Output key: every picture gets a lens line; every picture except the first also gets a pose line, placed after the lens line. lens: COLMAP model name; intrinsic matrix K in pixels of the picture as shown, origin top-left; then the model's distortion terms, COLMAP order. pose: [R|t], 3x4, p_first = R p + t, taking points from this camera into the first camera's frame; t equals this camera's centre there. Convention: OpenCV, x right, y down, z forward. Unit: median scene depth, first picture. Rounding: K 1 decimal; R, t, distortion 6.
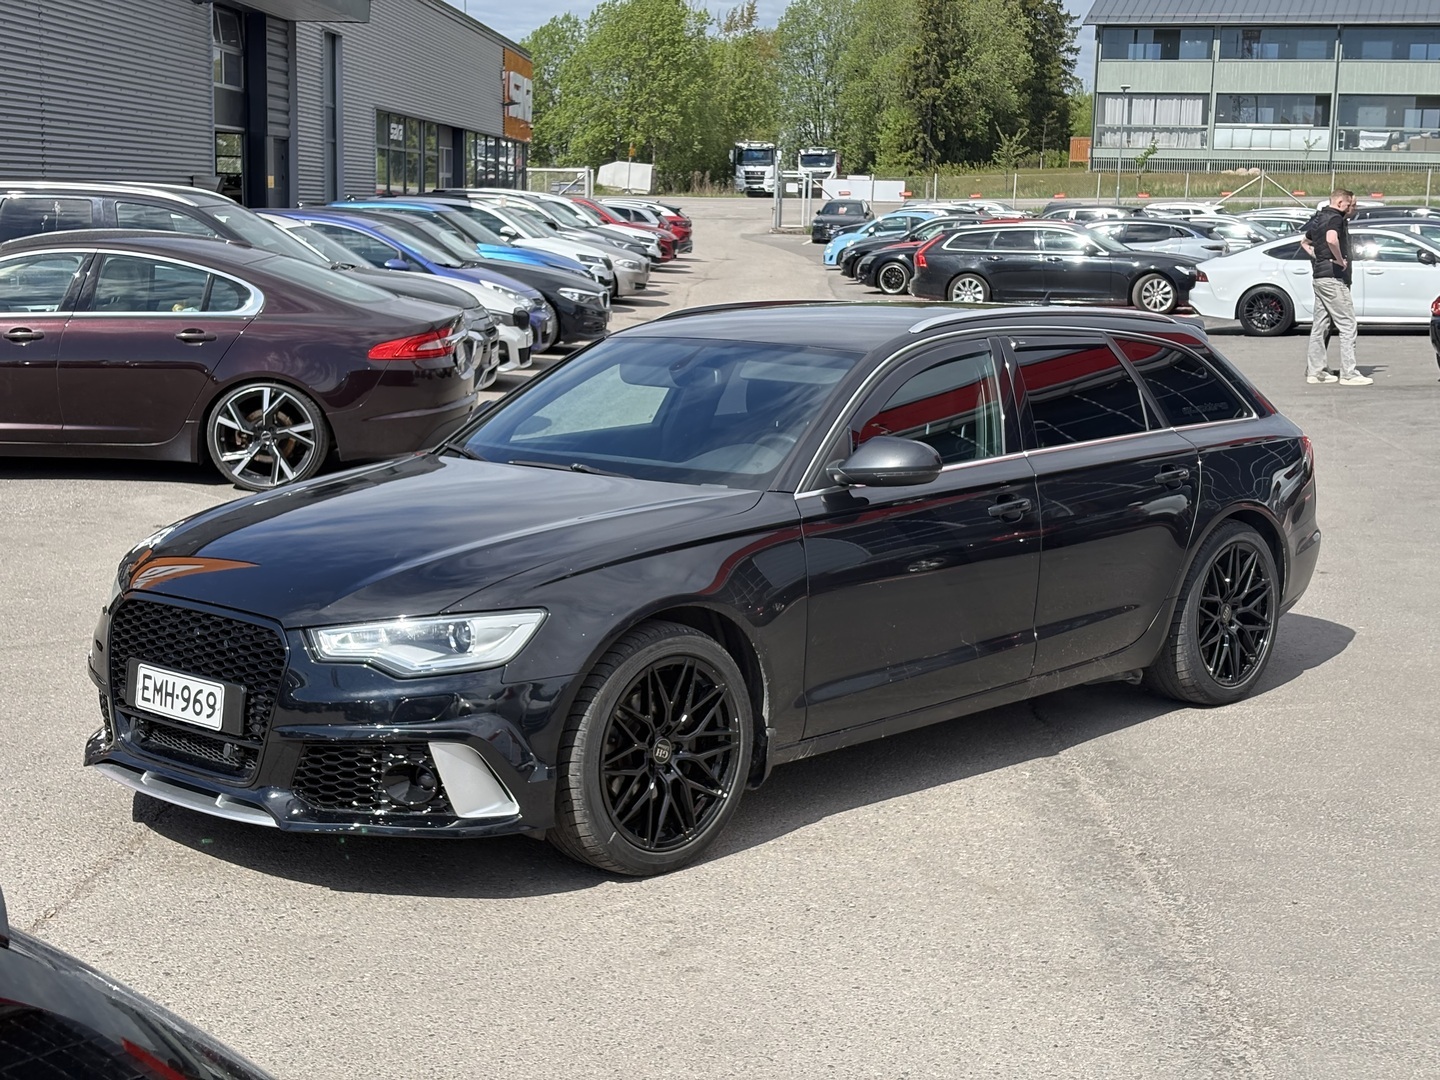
lens RADIAL K [[2165.2, 0, 722.4], [0, 2165.2, 540.4], [0, 0, 1]] dist [0.107355, 0.000000]
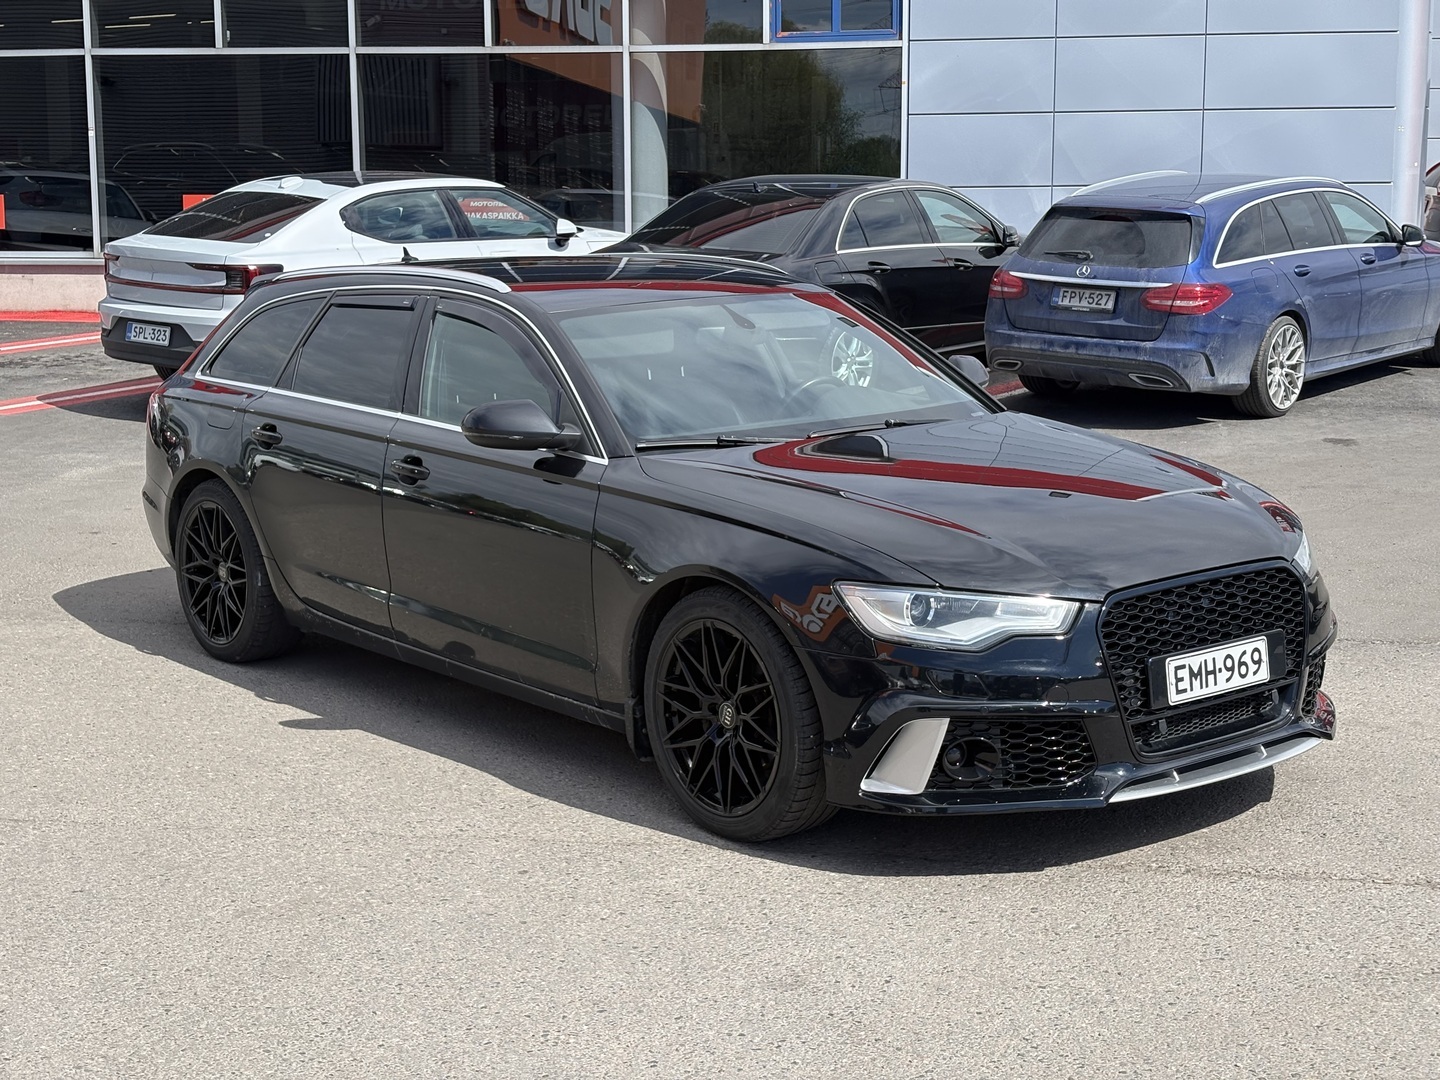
lens RADIAL K [[2165.2, 0, 722.4], [0, 2165.2, 538.5], [0, 0, 1]] dist [0.107355, 0.000000]
pose [[0.142739, -0.183138, 0.972669, -1.210649], [0.163046, 0.973657, 0.159397, -0.174815], [-0.976238, 0.135838, 0.168839, 1.047960]]
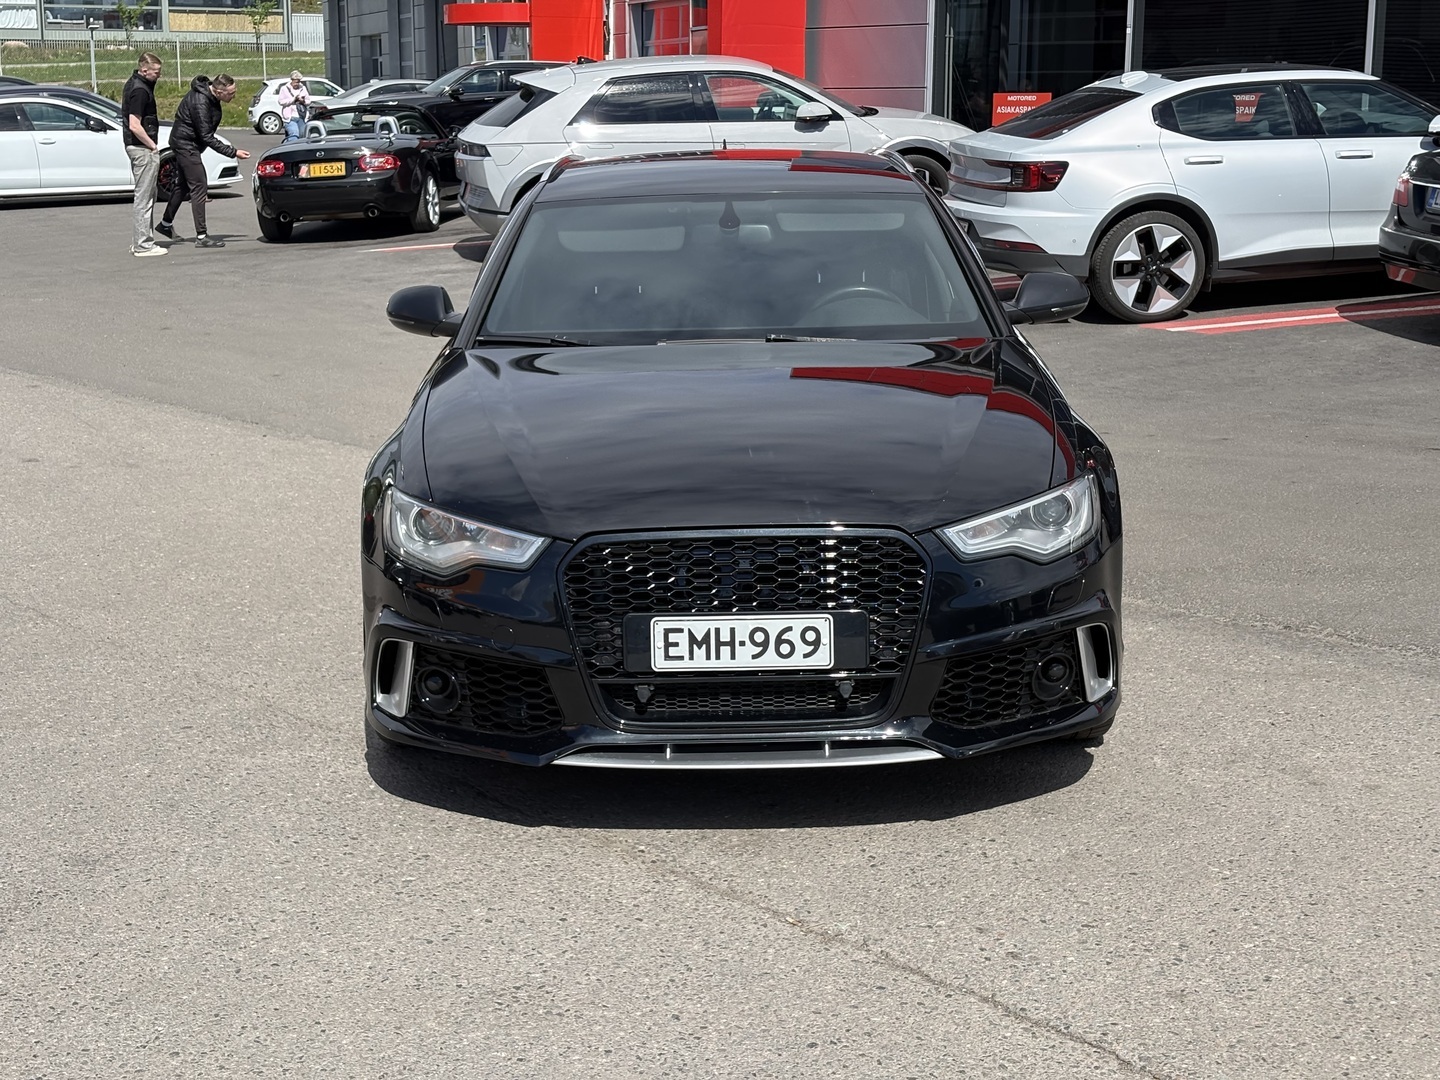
lens RADIAL K [[2165.2, 0, 719.3], [0, 2165.2, 541.3], [0, 0, 1]] dist [0.107355, 0.000000]
pose [[0.733366, -0.162407, 0.660150, -0.793221], [0.125916, 0.986694, 0.102860, -0.051898], [-0.668071, 0.007689, 0.744058, 0.397775]]
